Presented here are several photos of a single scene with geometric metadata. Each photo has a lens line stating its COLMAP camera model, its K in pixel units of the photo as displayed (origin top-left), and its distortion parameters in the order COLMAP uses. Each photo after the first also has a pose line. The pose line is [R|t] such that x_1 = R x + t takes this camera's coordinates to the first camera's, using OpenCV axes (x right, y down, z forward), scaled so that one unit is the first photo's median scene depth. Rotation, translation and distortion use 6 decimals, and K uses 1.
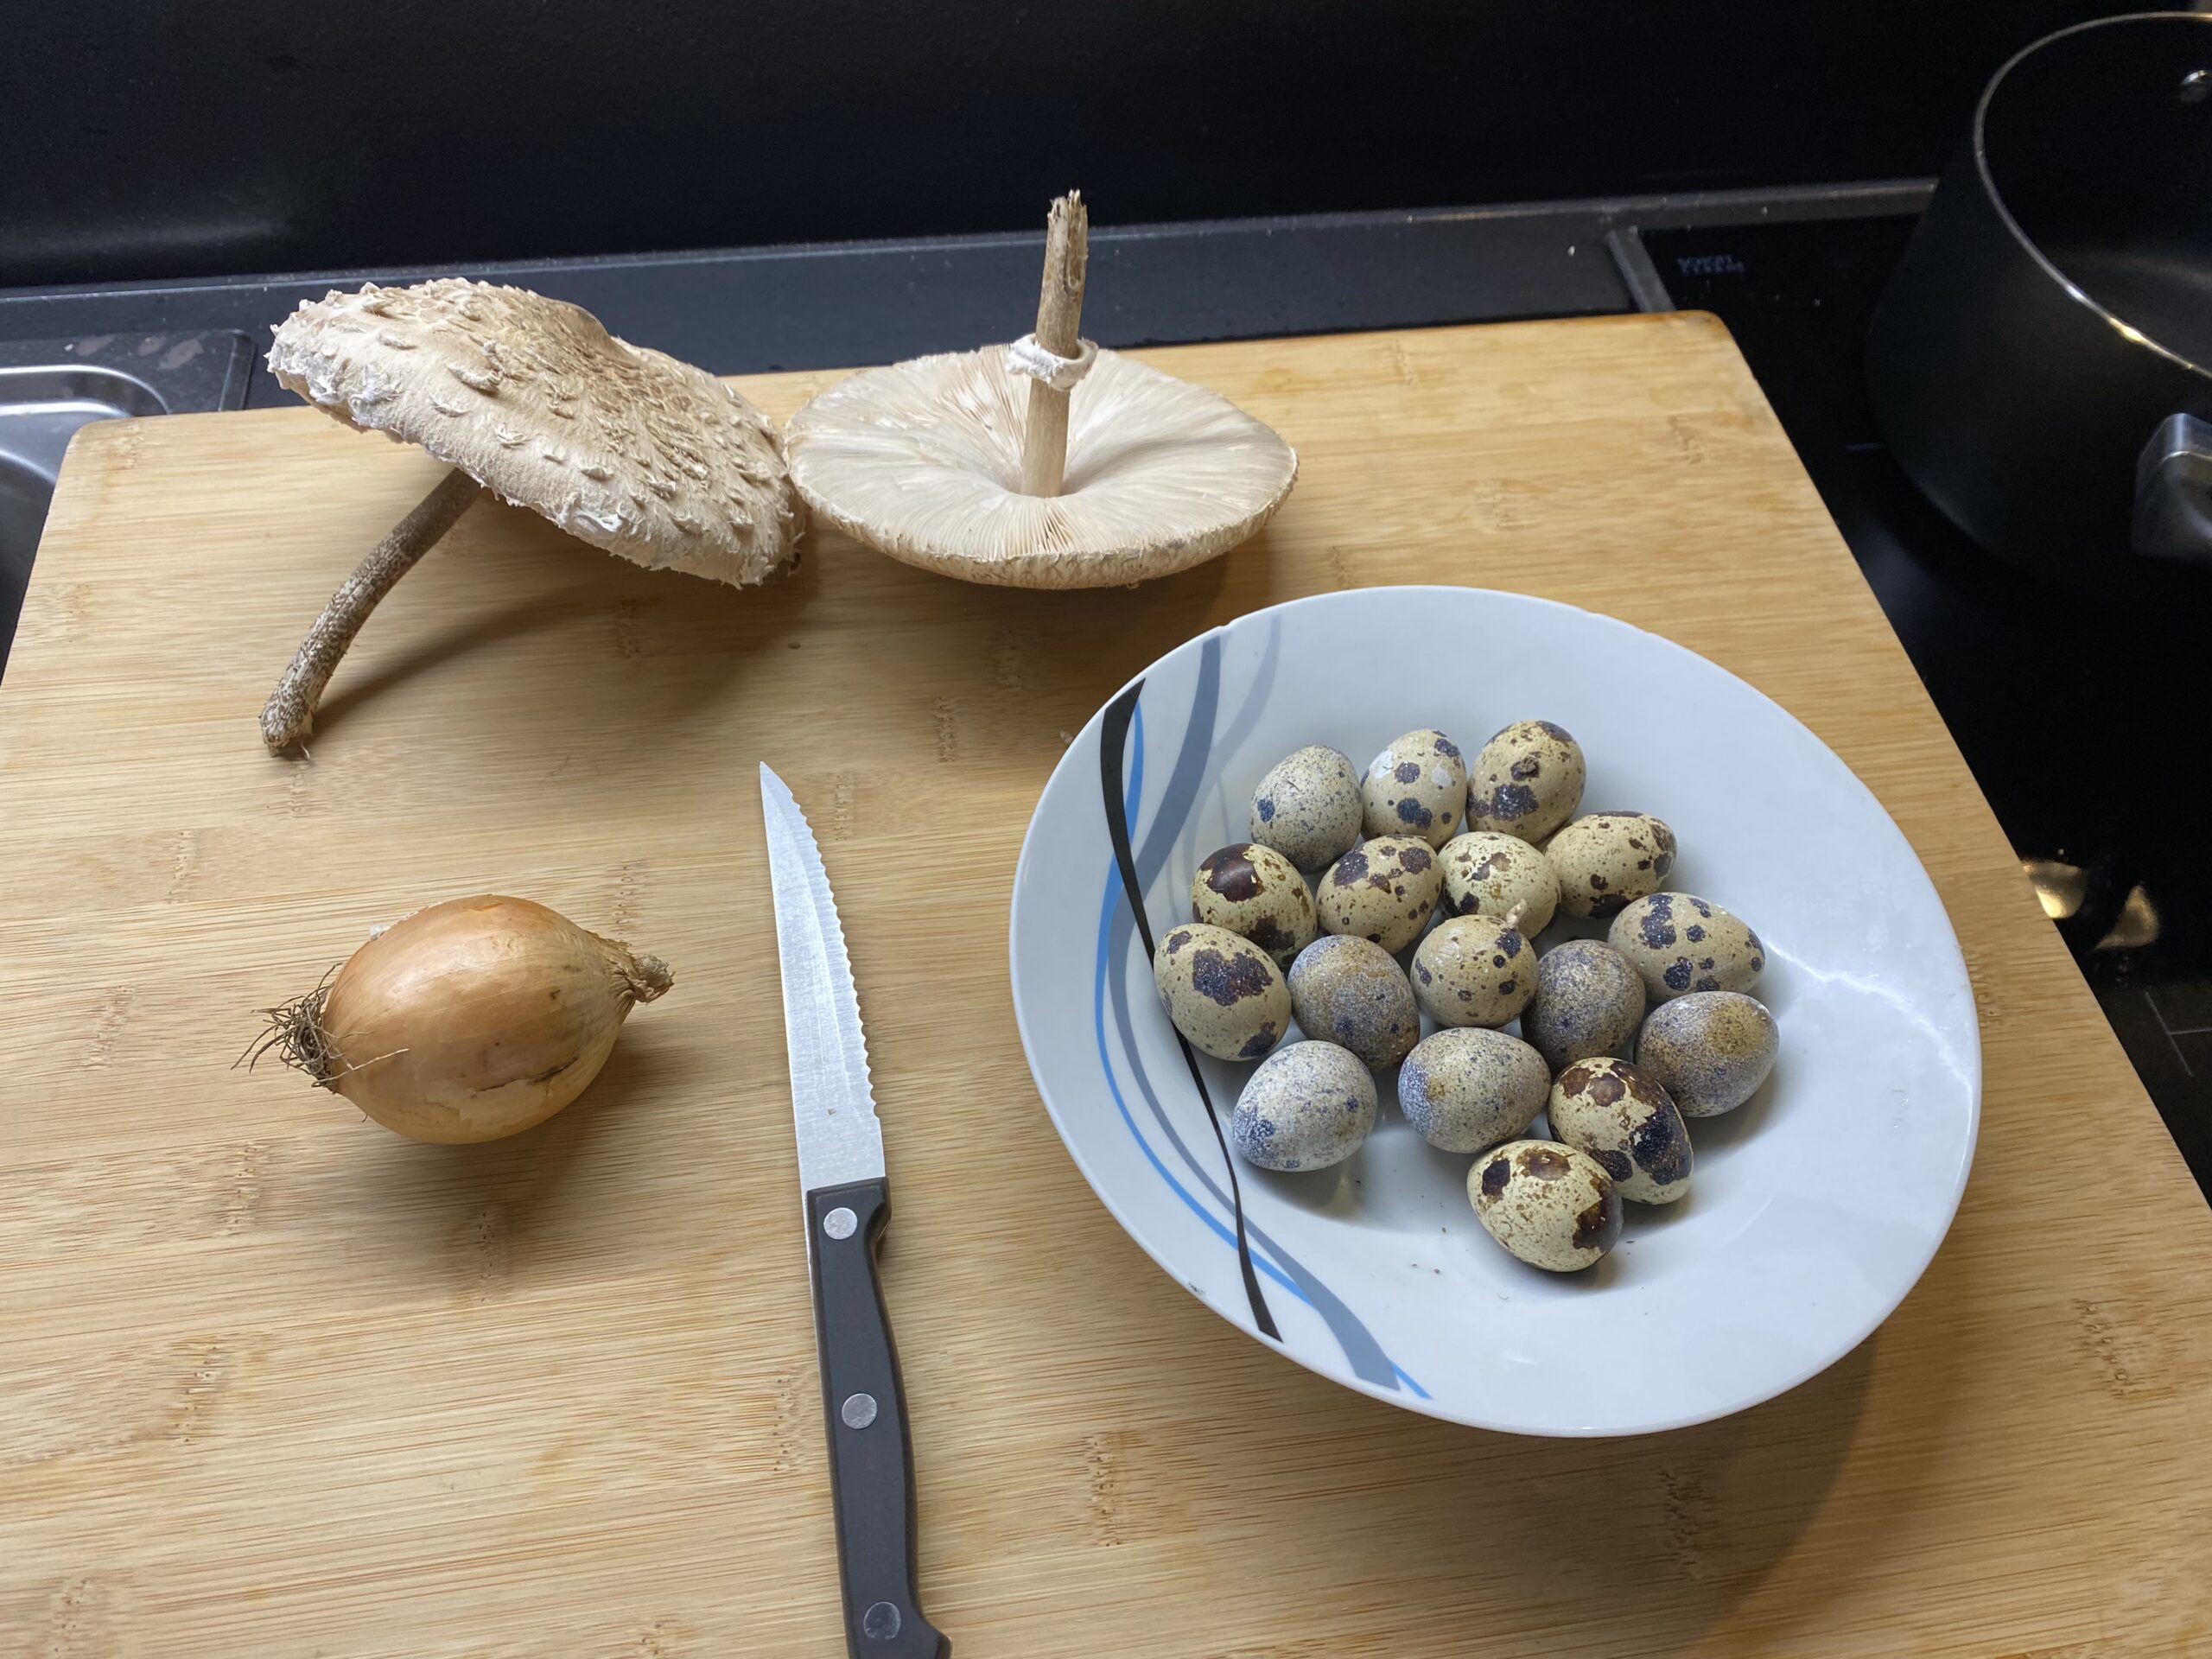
lens RADIAL K [[1641.5, 0, 1106.0], [0, 1641.5, 829.5], [0, 0, 1]] dist [0.003284, -0.000231]
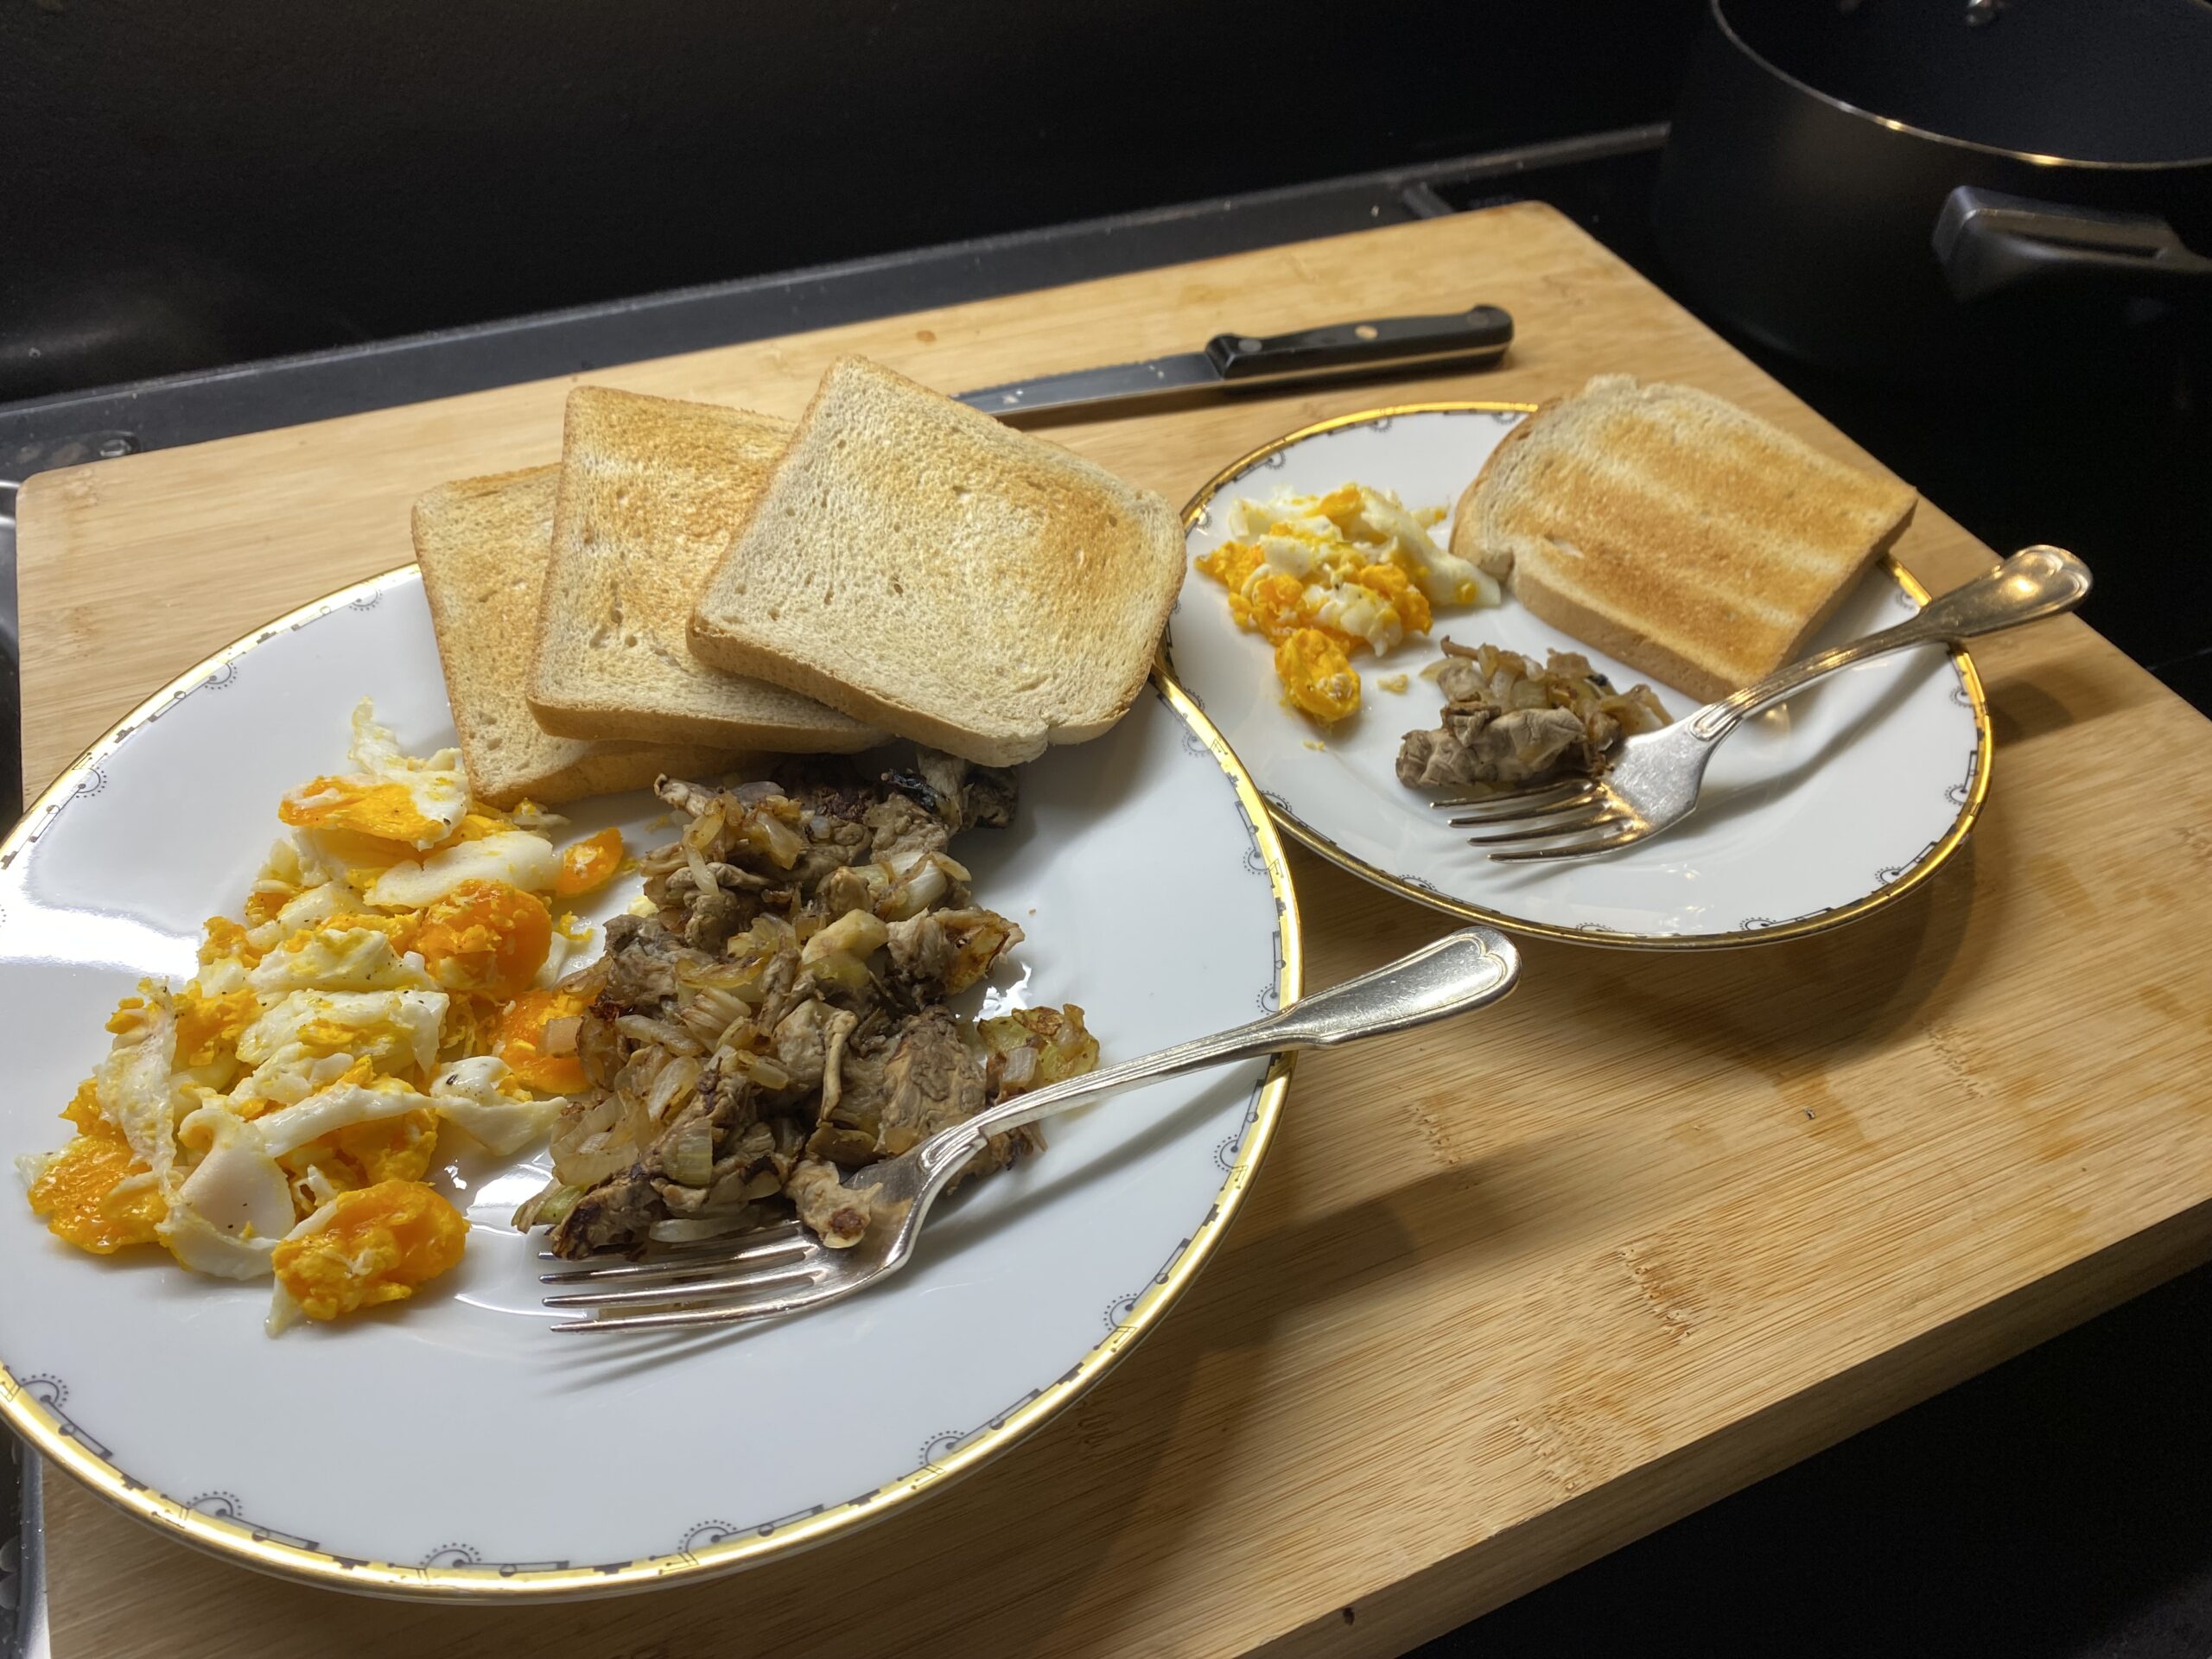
lens RADIAL K [[1641.5, 0, 1106.0], [0, 1641.5, 829.5], [0, 0, 1]] dist [0.003284, -0.000231]
pose [[0.964793, -0.193286, 0.178367, -0.230228], [0.216358, 0.968864, -0.120384, 0.197214], [-0.149544, 0.154737, 0.976572, 0.014648]]
